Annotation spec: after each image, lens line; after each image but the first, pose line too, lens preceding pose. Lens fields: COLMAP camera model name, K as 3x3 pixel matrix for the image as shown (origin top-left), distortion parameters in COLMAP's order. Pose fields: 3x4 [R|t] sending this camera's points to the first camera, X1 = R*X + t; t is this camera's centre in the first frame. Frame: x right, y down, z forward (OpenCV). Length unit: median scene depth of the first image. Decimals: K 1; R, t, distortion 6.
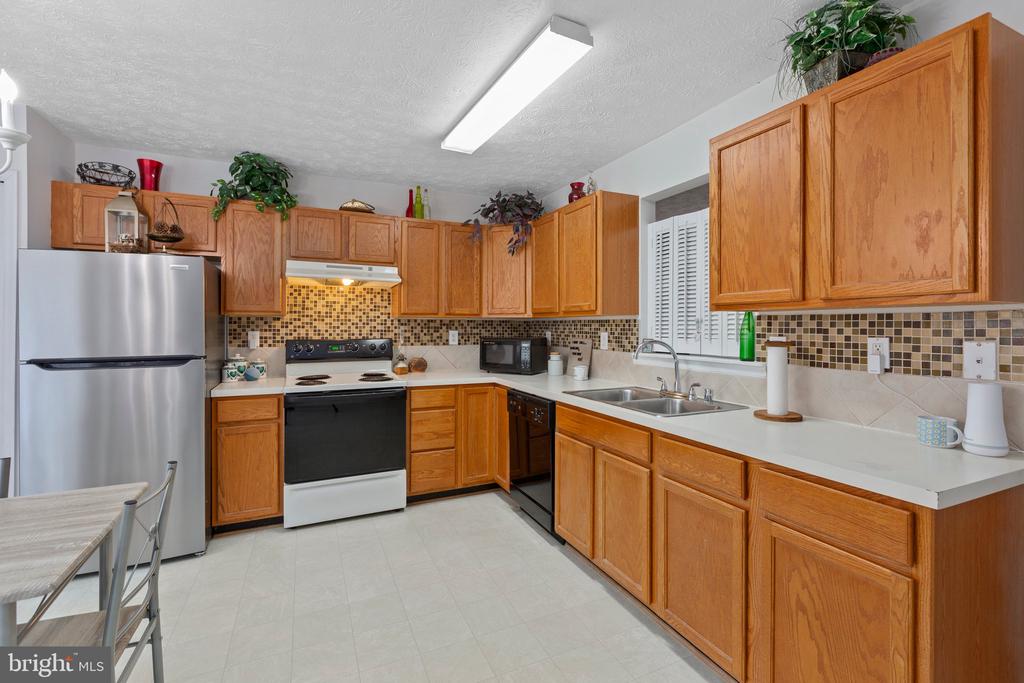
lens RADIAL K [[457.2, 0, 520.7], [0, 457.2, 326.1], [0, 0, 1]] dist [0.001240, -0.001655]
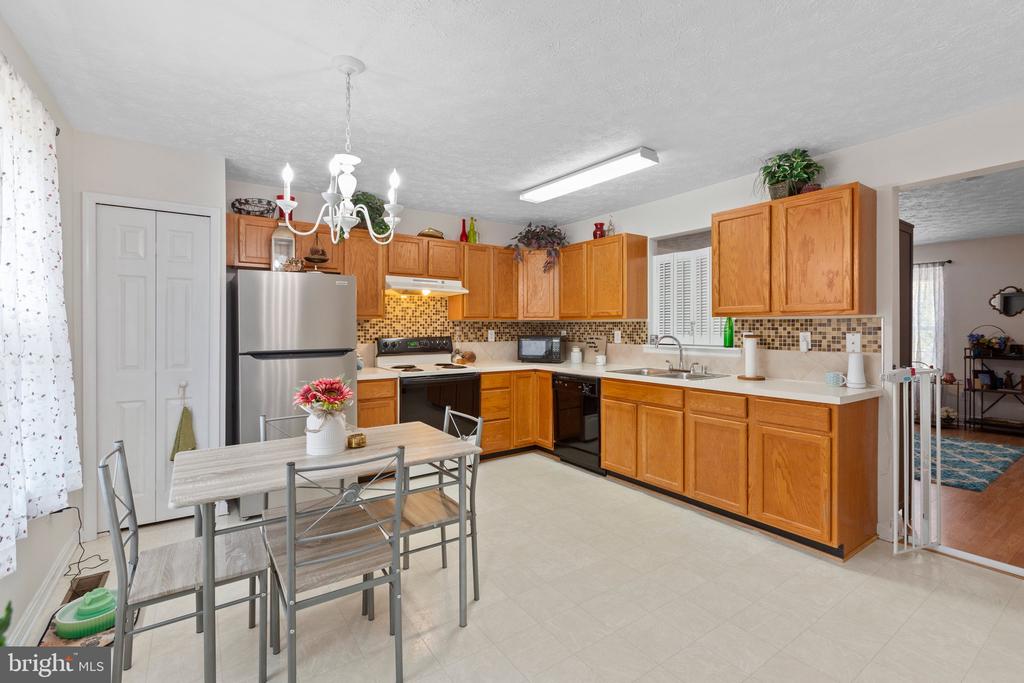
lens RADIAL K [[457.2, 0, 523.4], [0, 457.2, 327.2], [0, 0, 1]] dist [0.001240, -0.001655]
pose [[0.984354, -0.001717, 0.176196, -0.462580], [0.001714, 0.999999, 0.000172, 0.002300], [-0.176196, 0.000132, 0.984355, -0.429870]]
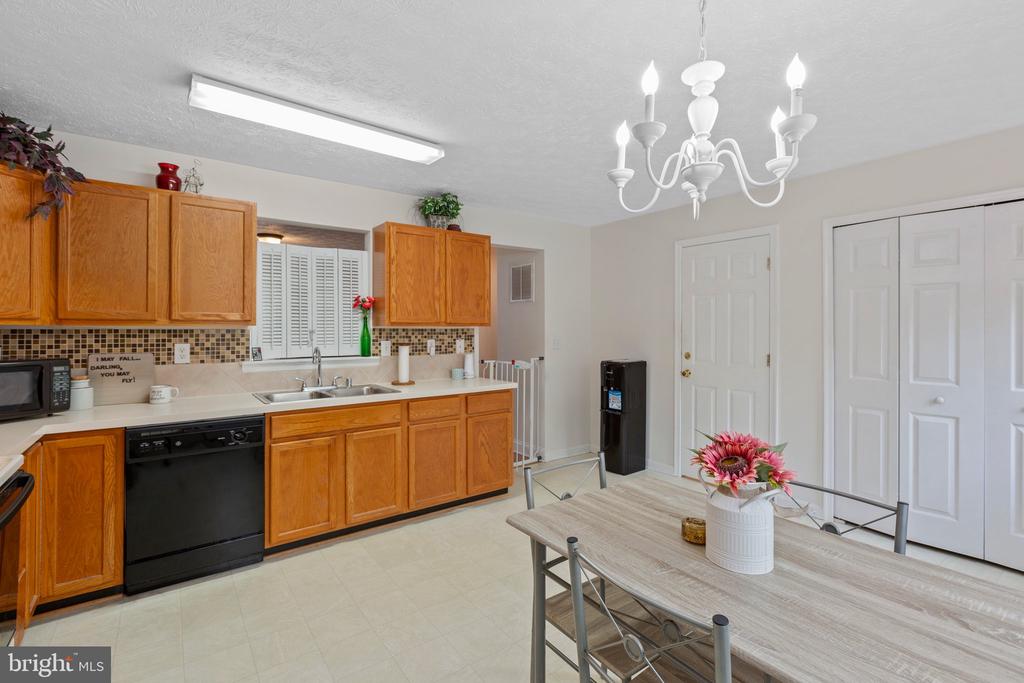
lens RADIAL K [[457.2, 0, 510.3], [0, 457.2, 327.7], [0, 0, 1]] dist [0.001240, -0.001655]
pose [[-0.182717, -0.001785, 0.983164, -1.066489], [-0.001394, 0.999998, 0.001556, -0.025993], [-0.983164, -0.001086, -0.182720, 0.720820]]
